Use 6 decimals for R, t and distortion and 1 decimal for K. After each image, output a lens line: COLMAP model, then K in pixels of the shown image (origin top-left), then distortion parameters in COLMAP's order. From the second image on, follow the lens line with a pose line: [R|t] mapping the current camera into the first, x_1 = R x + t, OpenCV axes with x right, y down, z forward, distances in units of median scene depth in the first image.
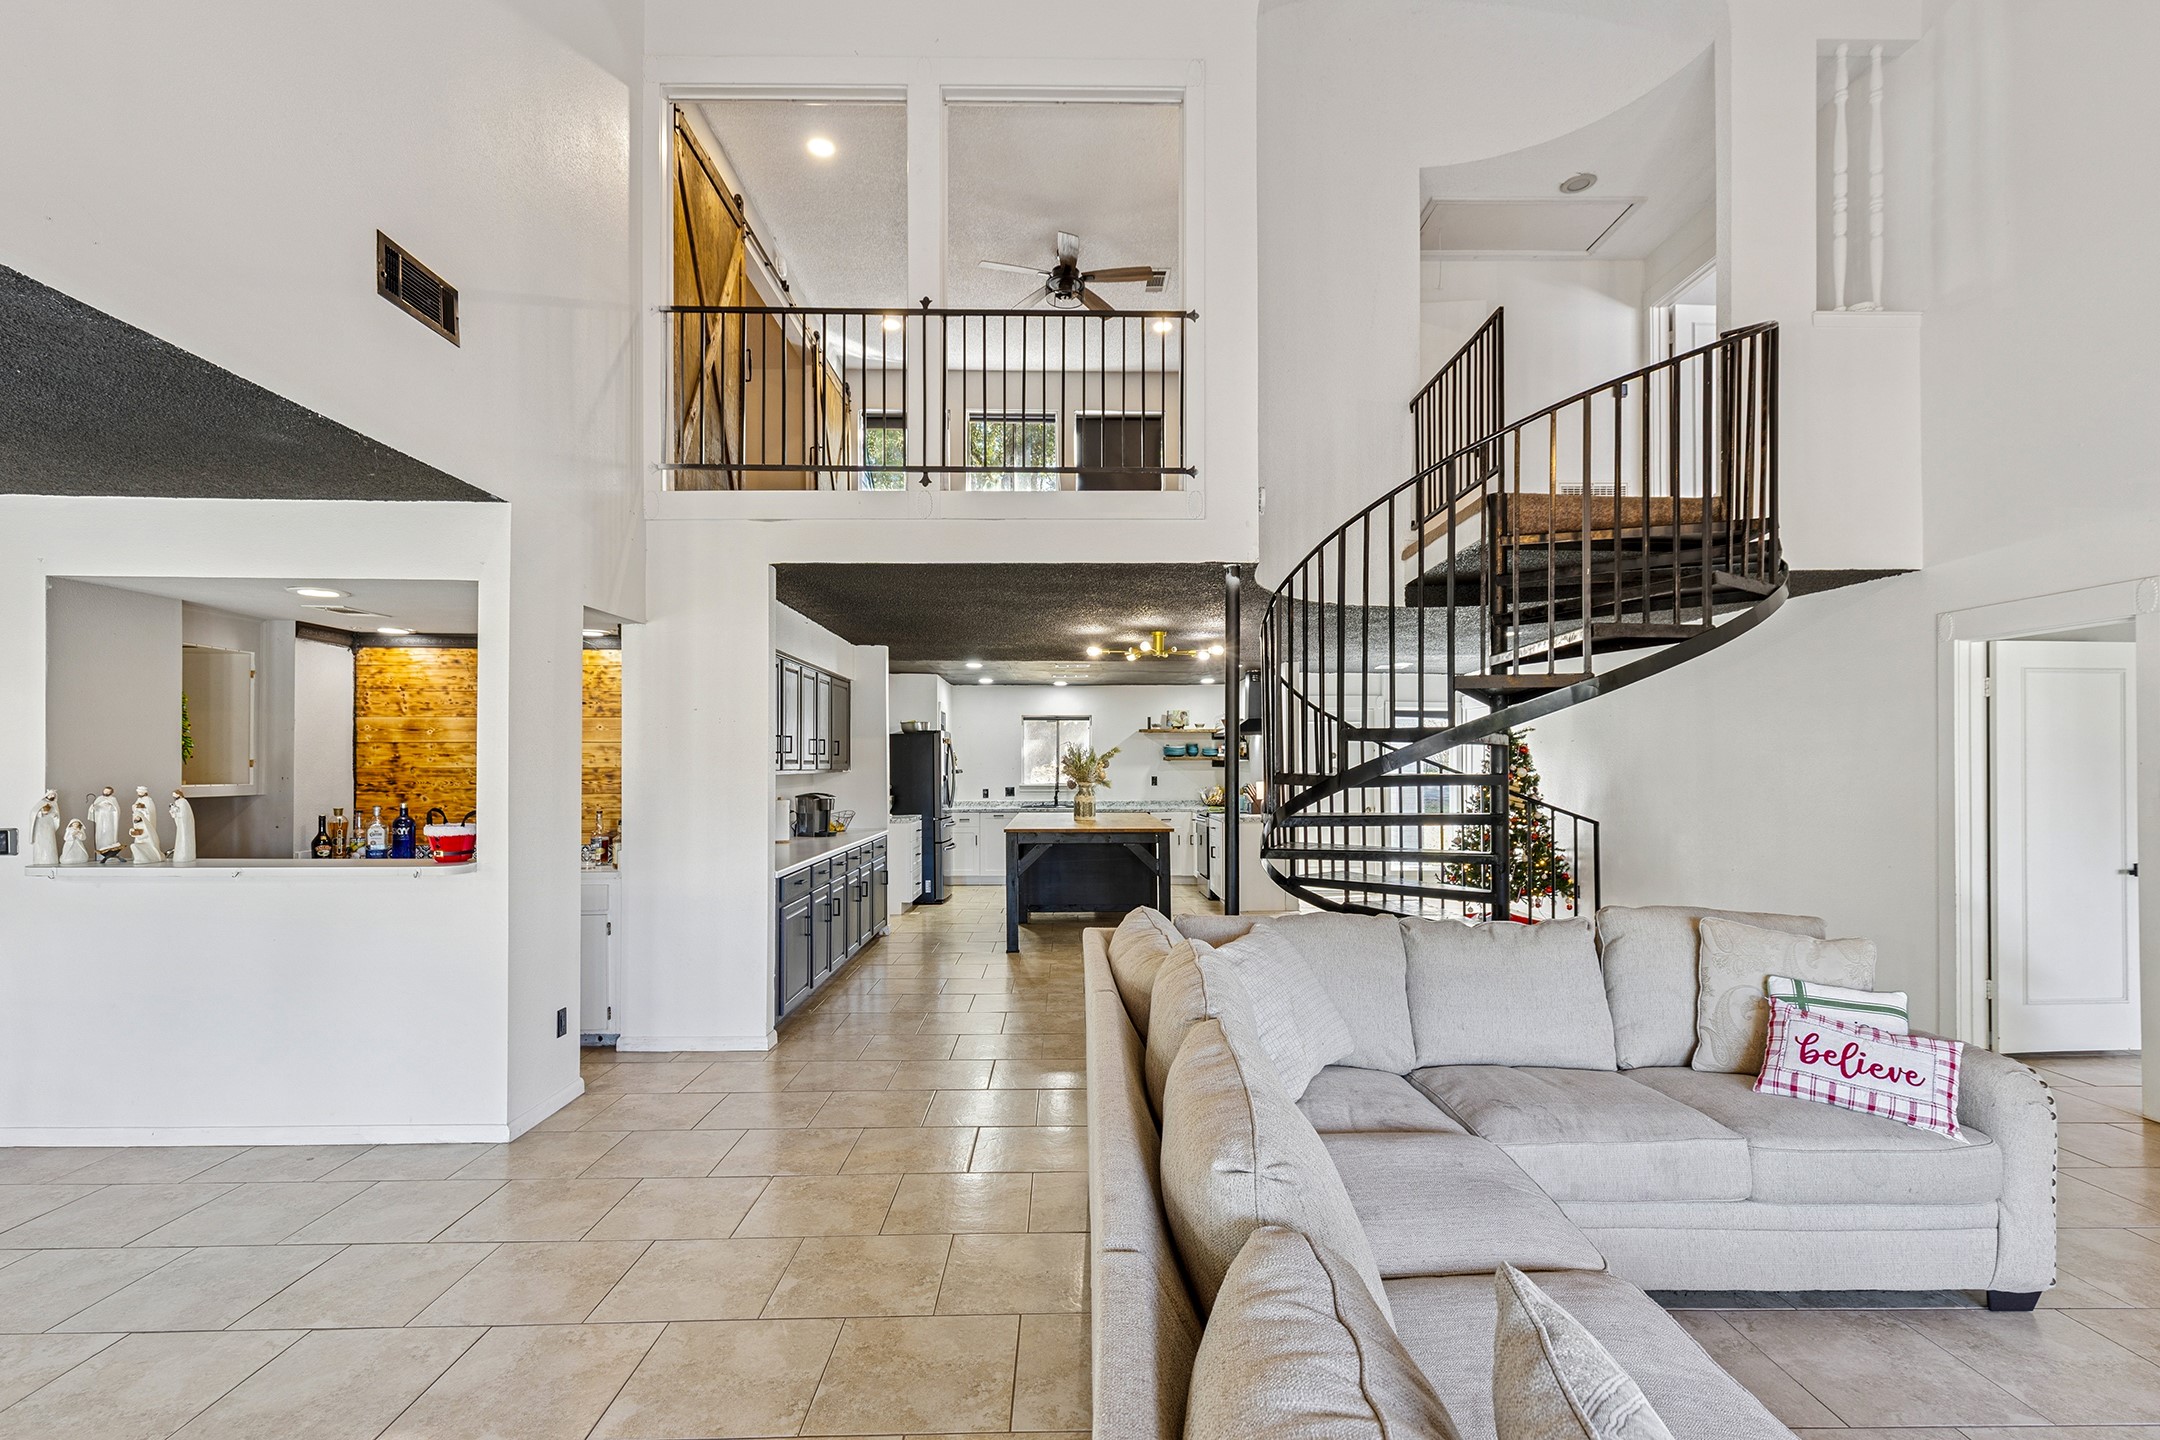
lens RADIAL K [[986.2, 0, 1079.3], [0, 986.2, 760.7], [0, 0, 1]] dist [0.000224, -0.000187]
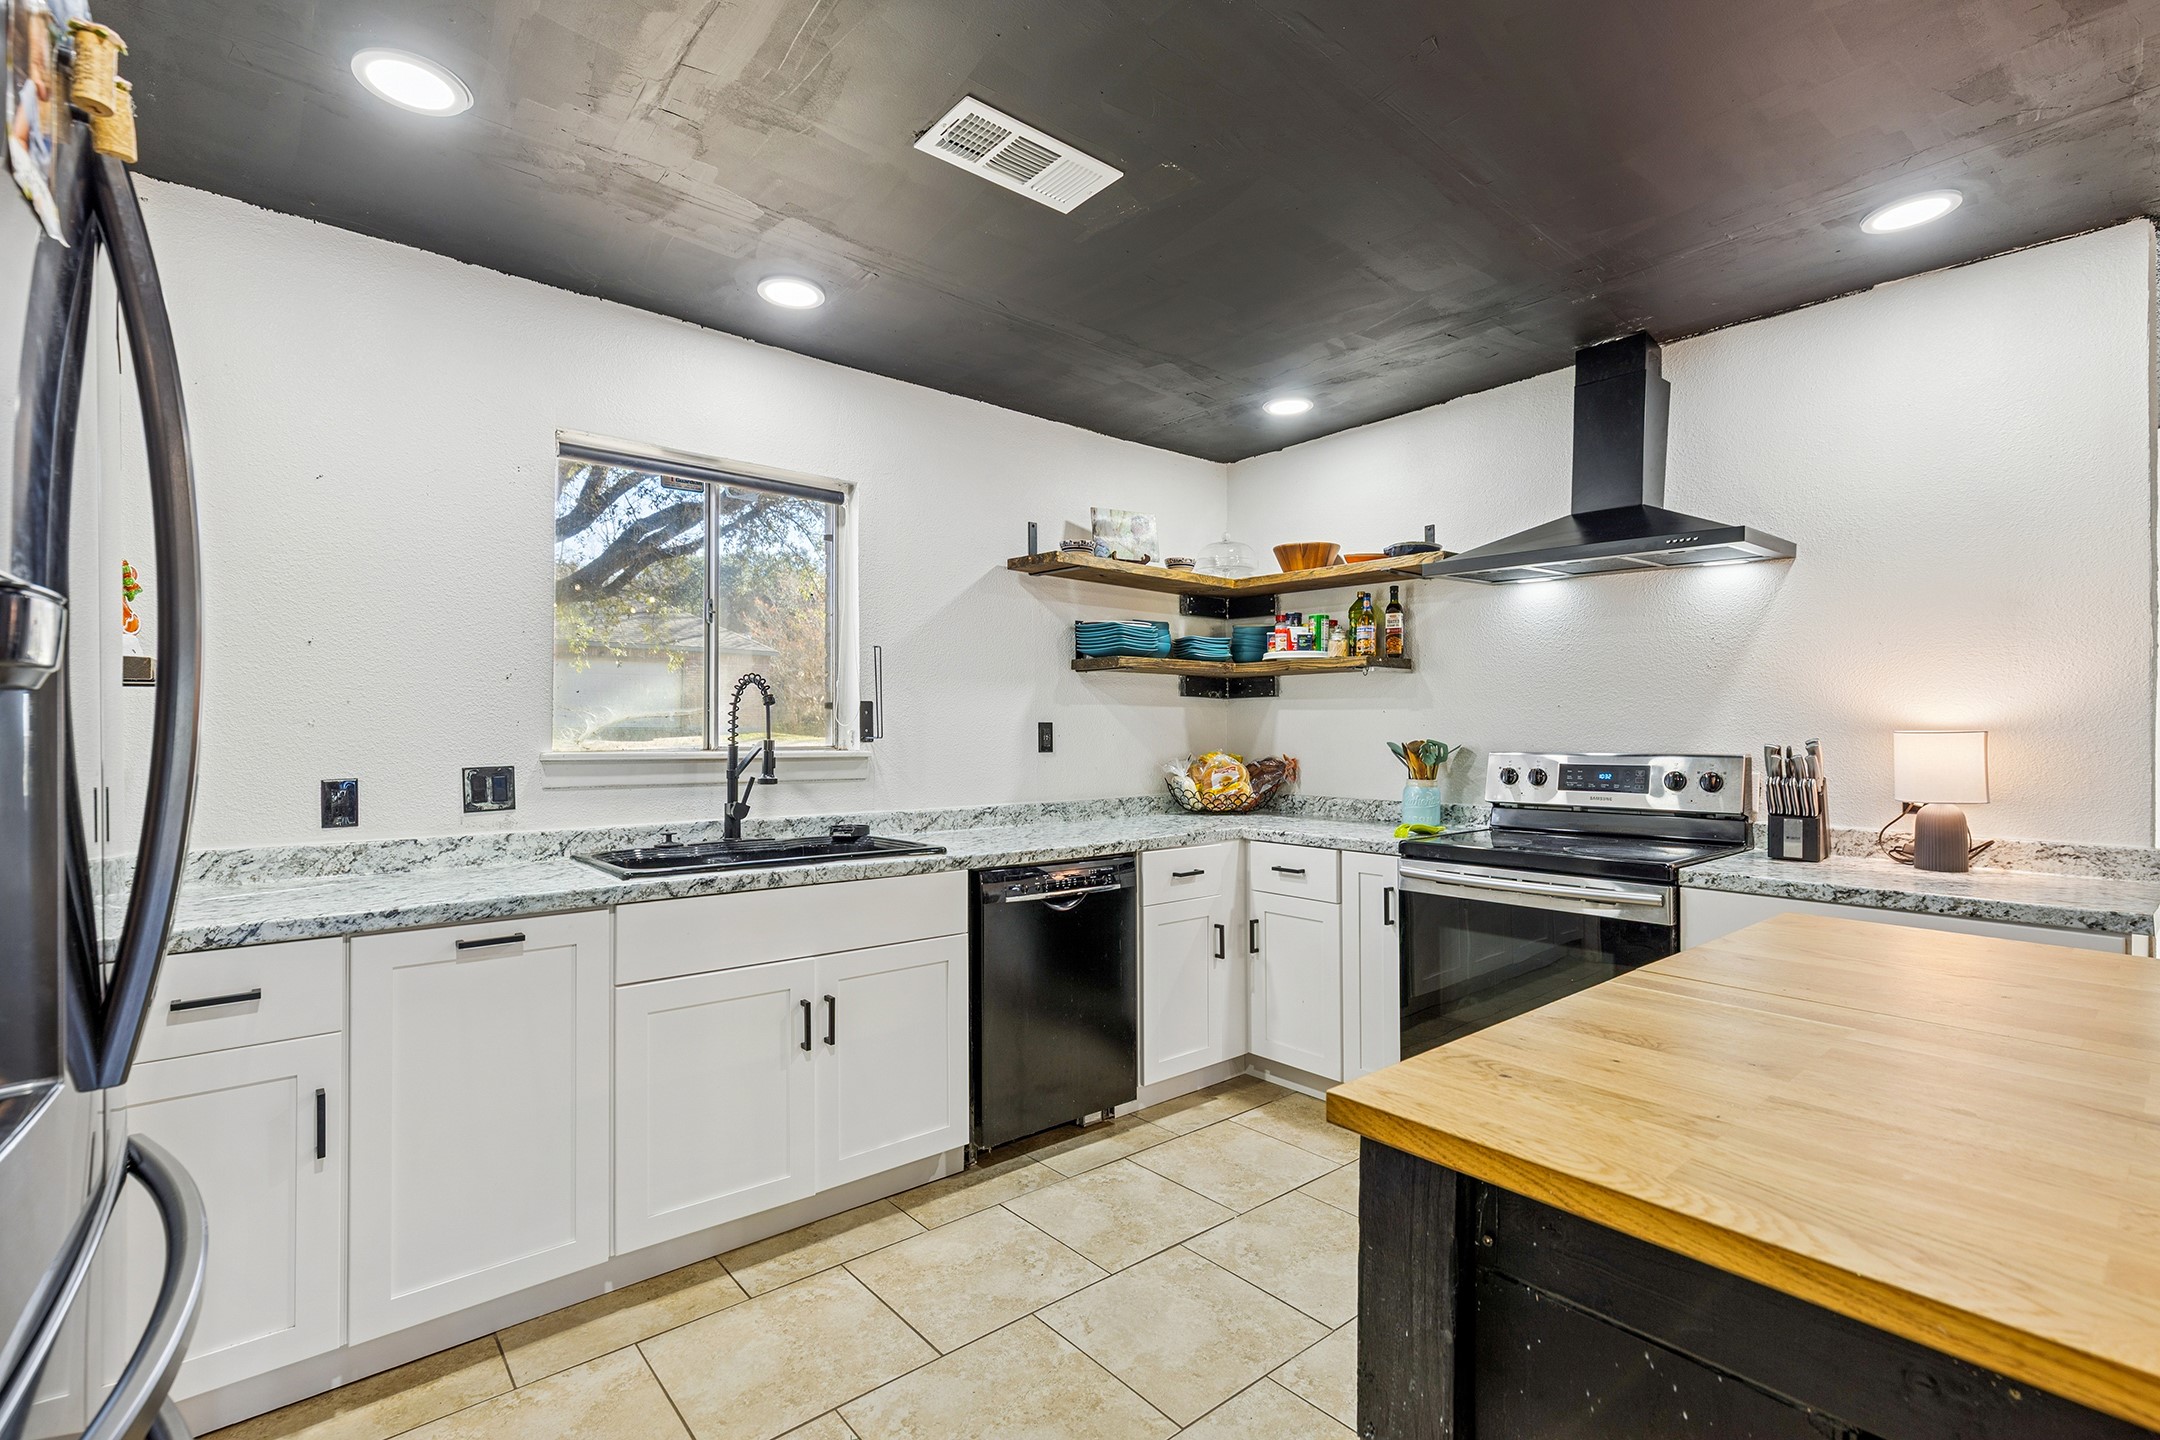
lens RADIAL K [[966.7, 0, 1052.2], [0, 966.7, 730.2], [0, 0, 1]] dist [0.011621, 0.000030]
pose [[0.786138, 0.005670, 0.618025, -0.232968], [-0.007020, 0.999975, -0.000244, 0.041733], [-0.618011, -0.004147, 0.786158, 1.742408]]
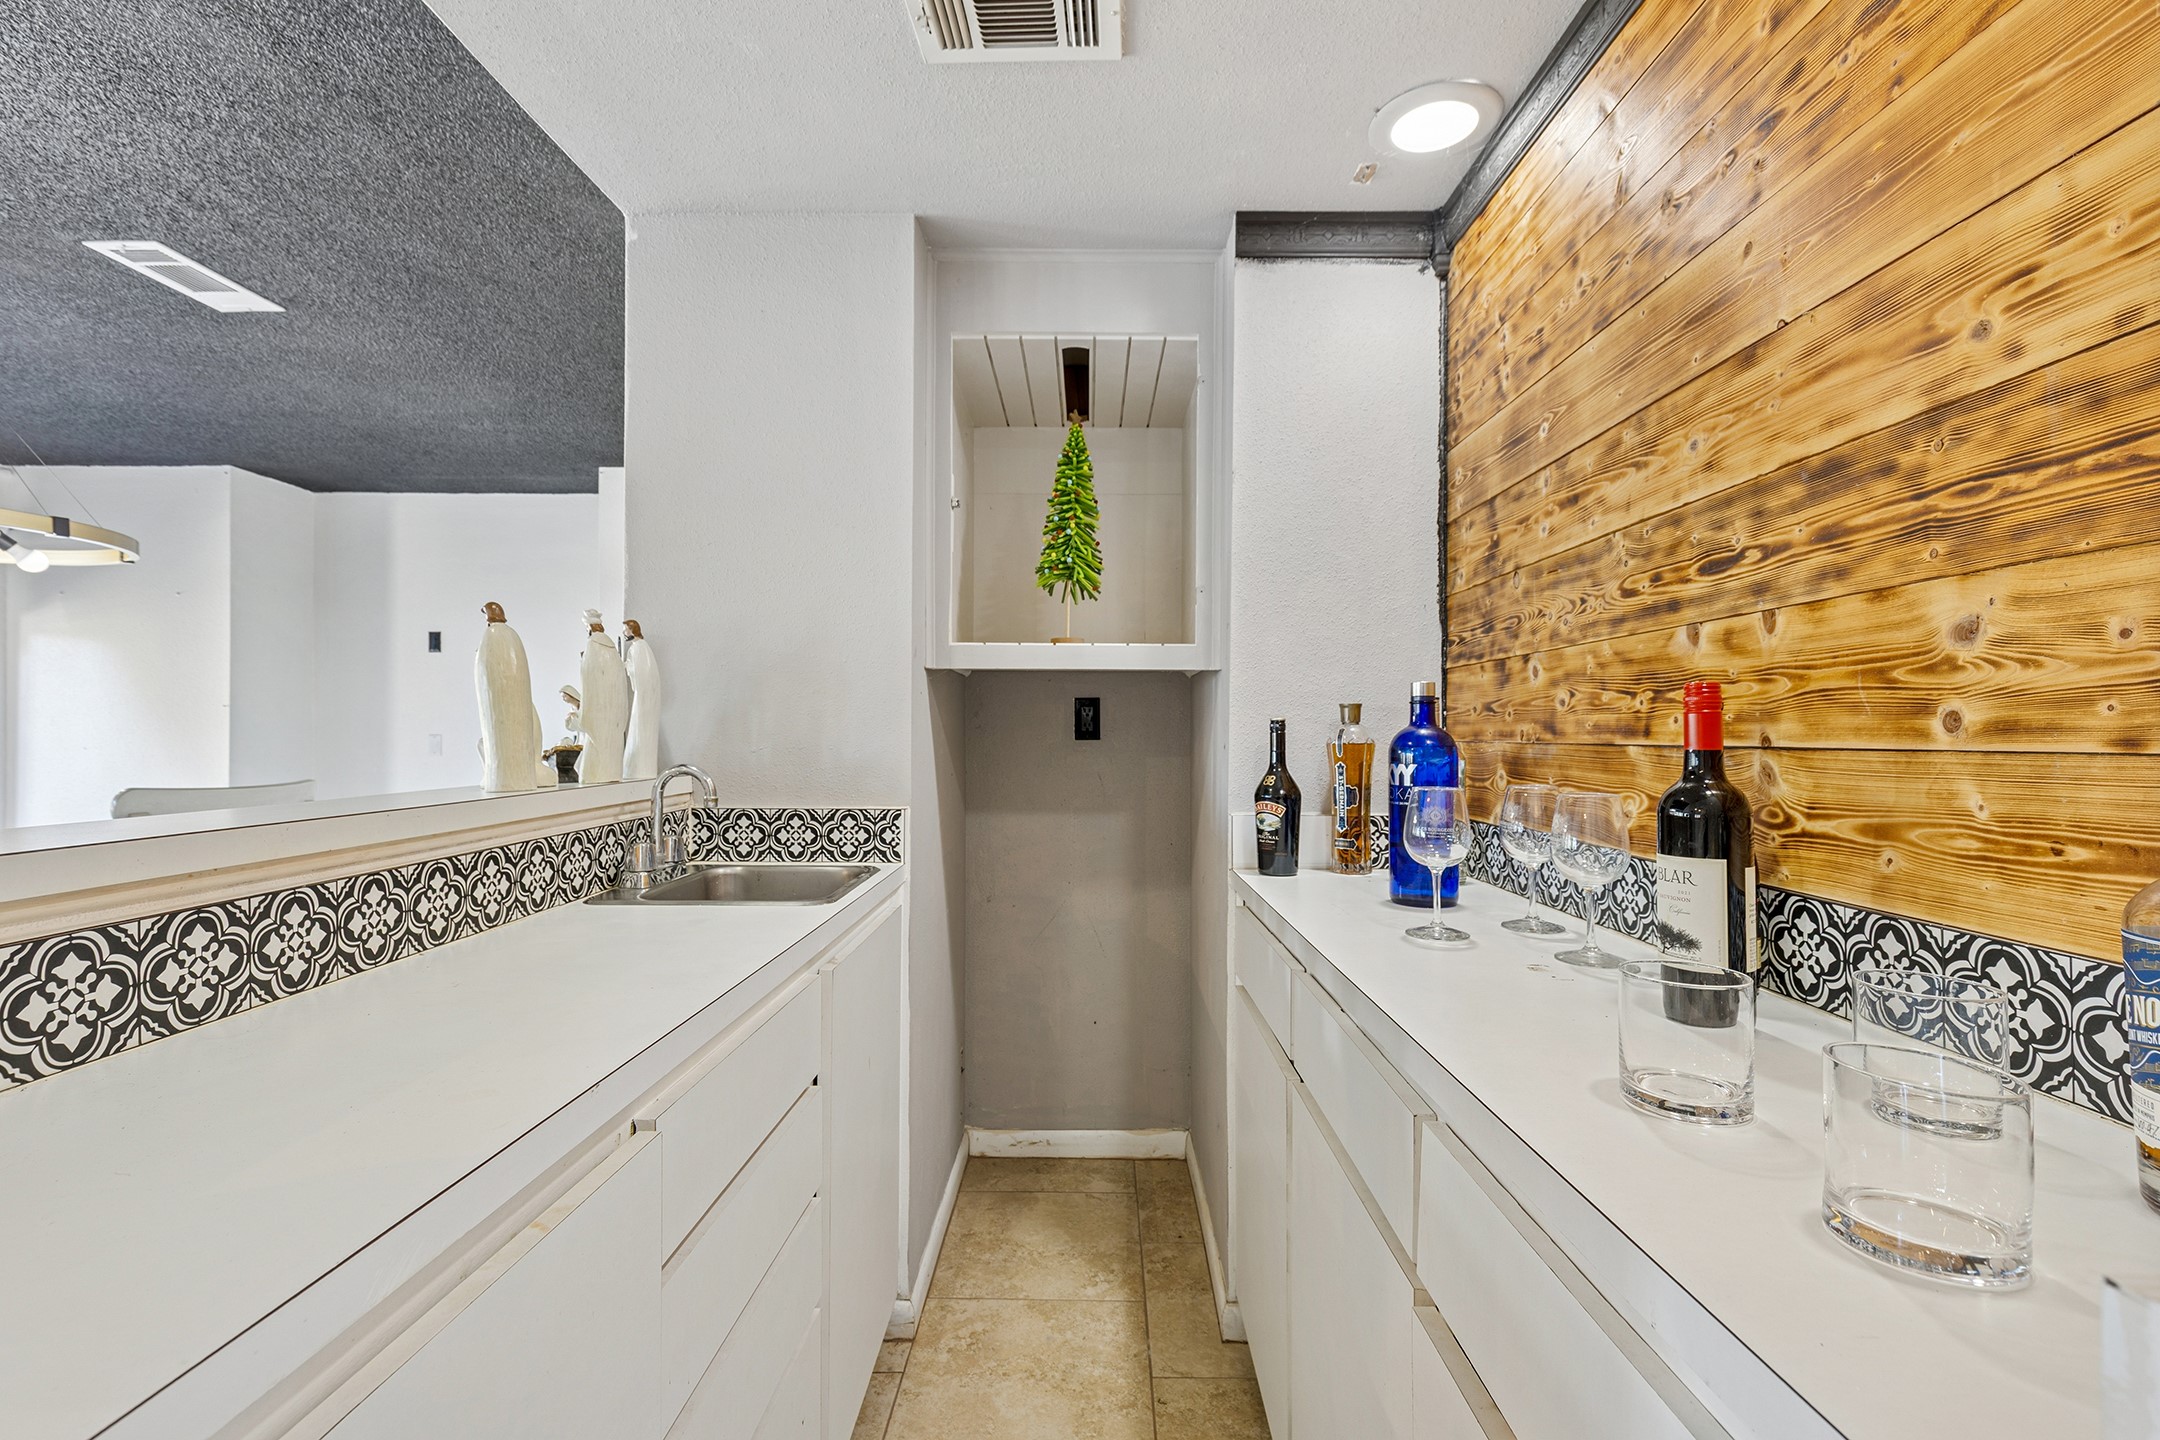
lens RADIAL K [[972.0, 0, 1092.6], [0, 972.0, 718.5], [0, 0, 1]] dist [0.001298, -0.000123]
pose [[-0.003905, -0.017732, -0.999835, -0.383191], [-0.002339, 0.999840, -0.017723, 0.057371], [0.999990, 0.002270, -0.003946, 0.866825]]
